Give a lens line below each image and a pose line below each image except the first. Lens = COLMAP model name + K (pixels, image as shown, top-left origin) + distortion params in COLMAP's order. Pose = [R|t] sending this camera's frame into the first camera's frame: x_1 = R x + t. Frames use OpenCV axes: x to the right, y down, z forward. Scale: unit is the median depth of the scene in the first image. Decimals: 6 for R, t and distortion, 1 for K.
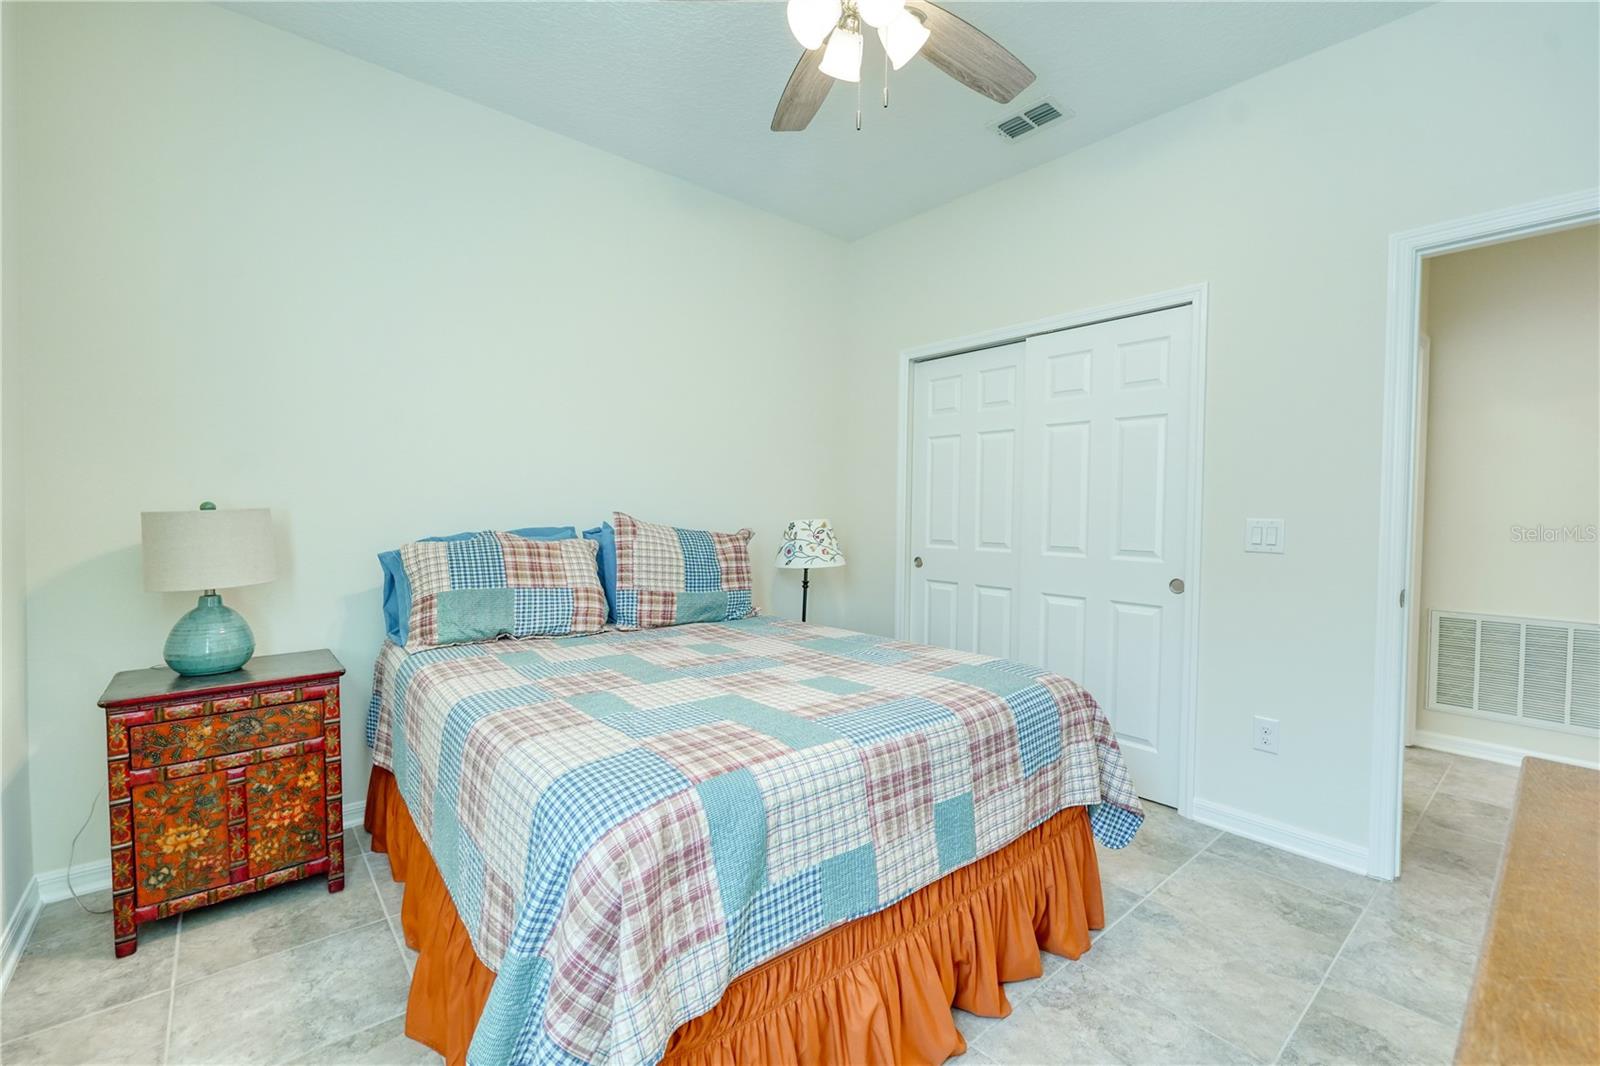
lens RADIAL K [[678.0, 0, 811.3], [0, 678.0, 527.3], [0, 0, 1]] dist [-0.003551, -0.000088]
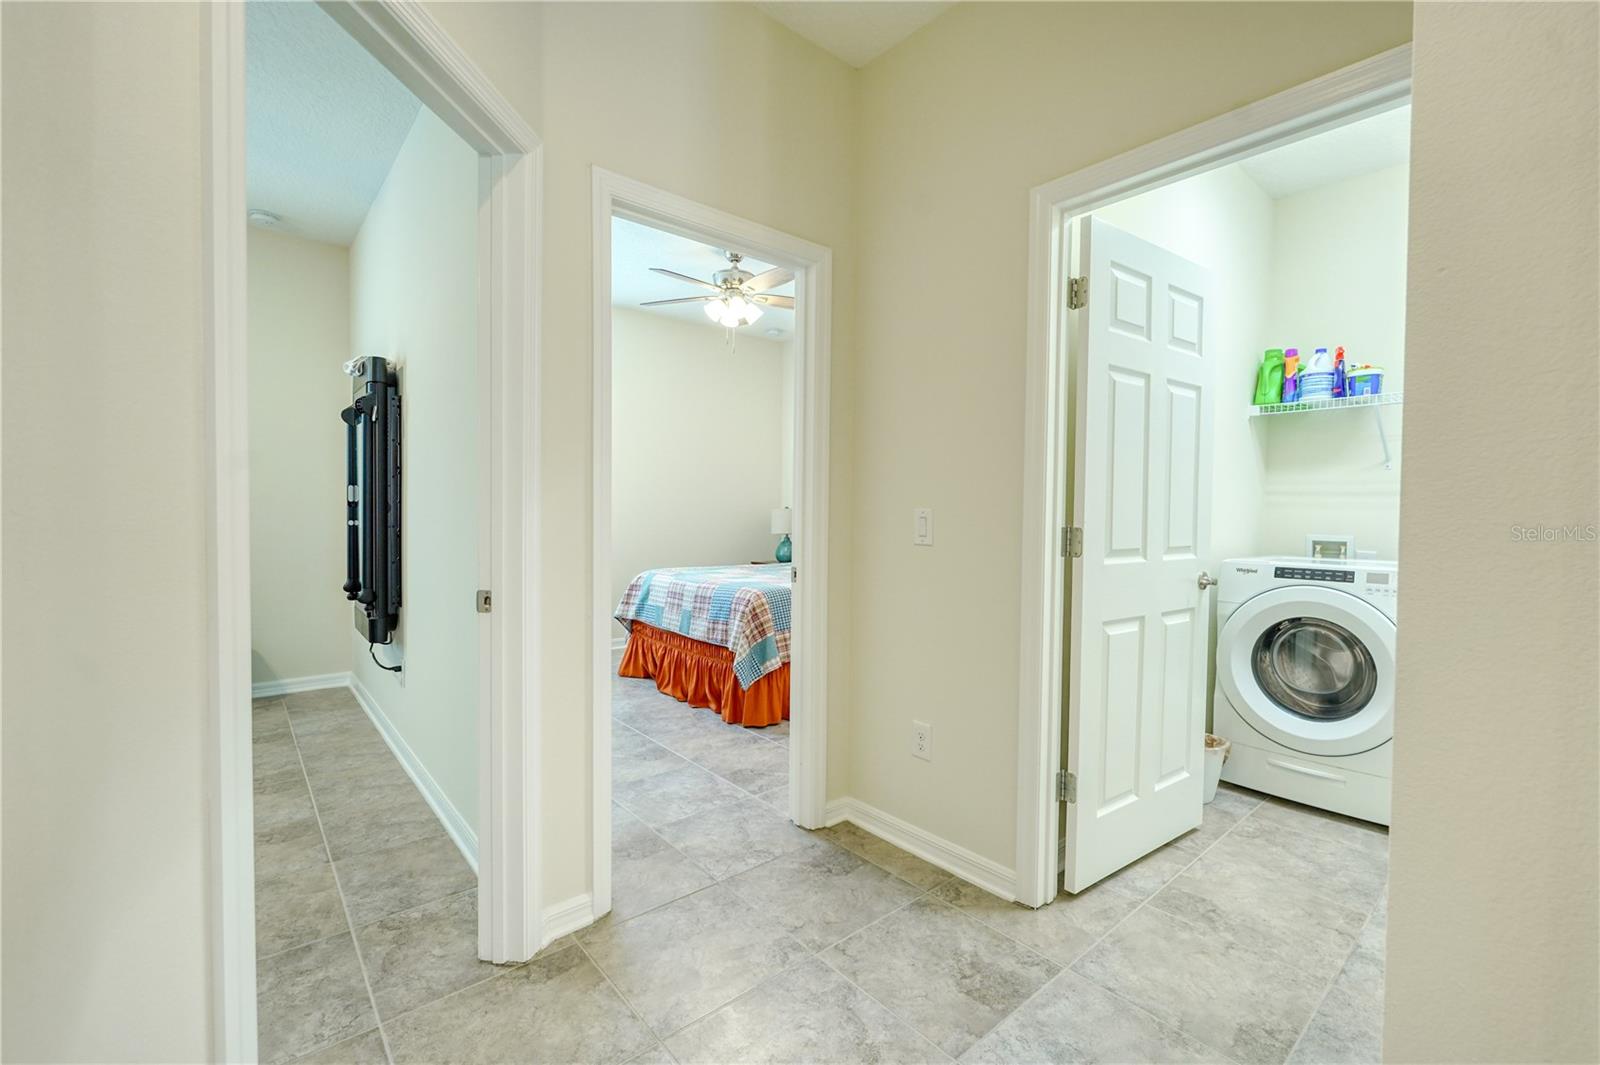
lens RADIAL K [[678.0, 0, 811.3], [0, 678.0, 526.8], [0, 0, 1]] dist [-0.003551, -0.000088]
pose [[-0.001055, 0.004402, -0.999990, 1.777848], [-0.046274, 0.998919, 0.004446, 0.016356], [0.998928, 0.046278, -0.000850, 0.896659]]
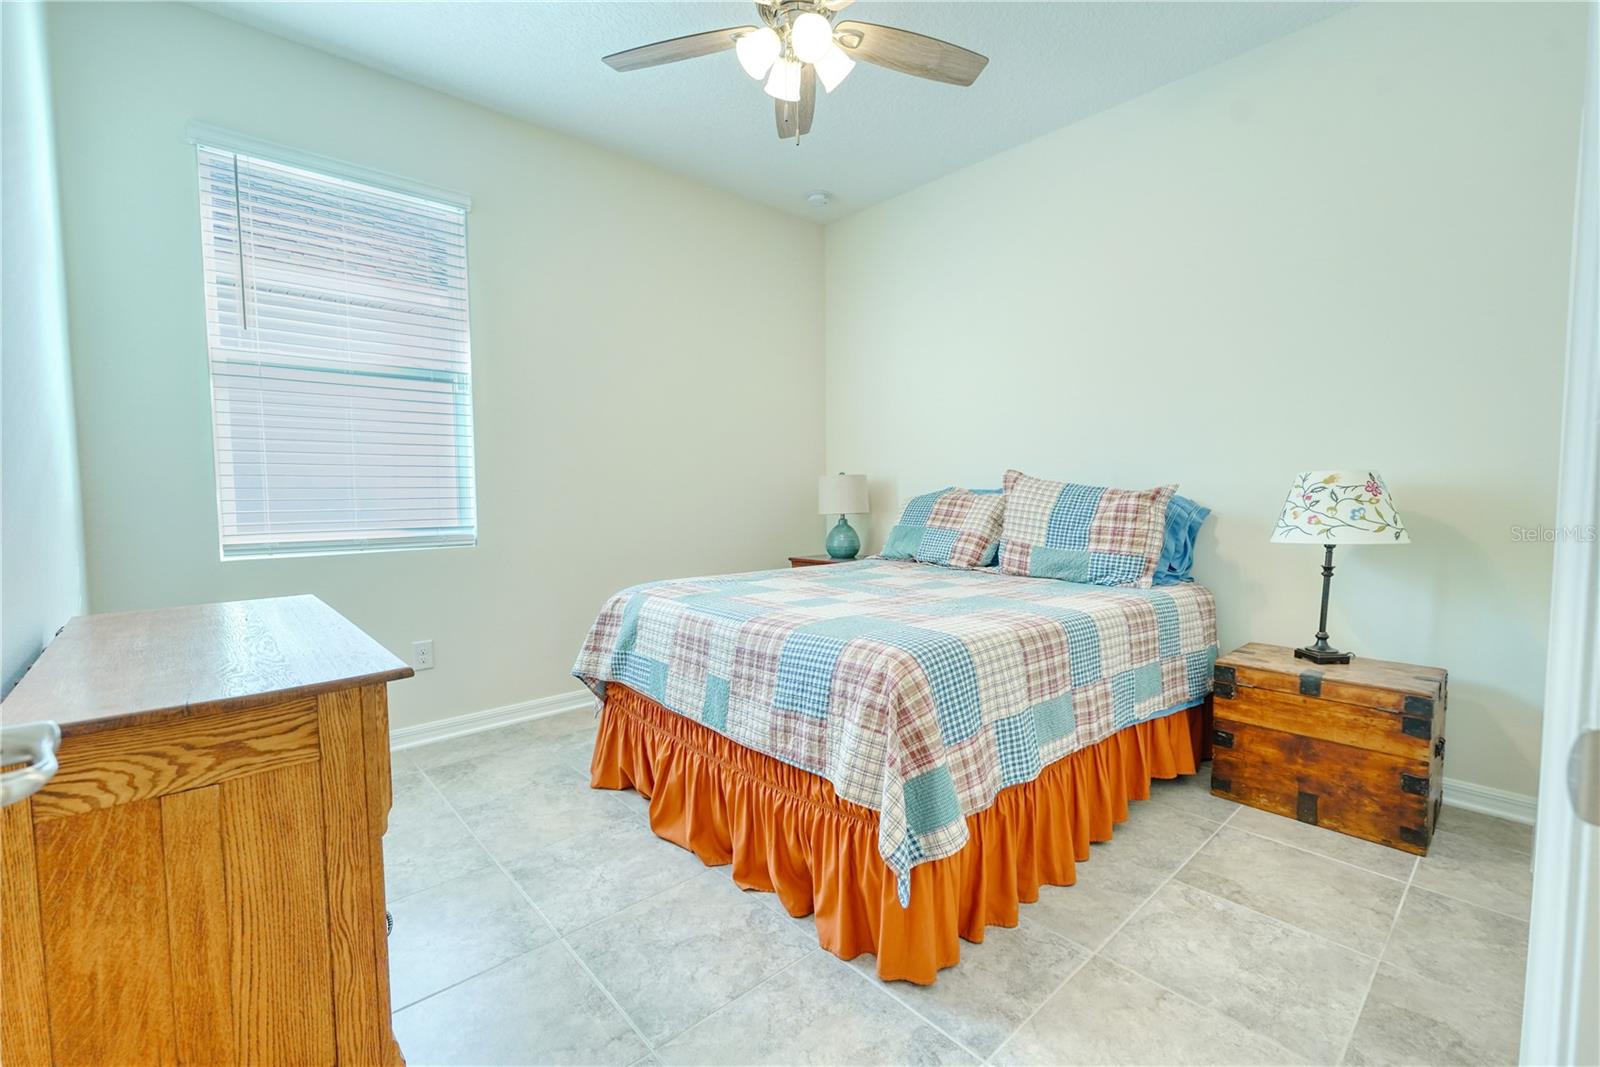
lens RADIAL K [[697.5, 0, 799.5], [0, 697.5, 500.3], [0, 0, 1]] dist [-0.001755, -0.000204]
pose [[0.007786, 0.006900, -0.999946, 0.937029], [-0.014935, 0.999865, 0.006783, 0.027227], [0.999858, 0.014881, 0.007888, 0.686256]]
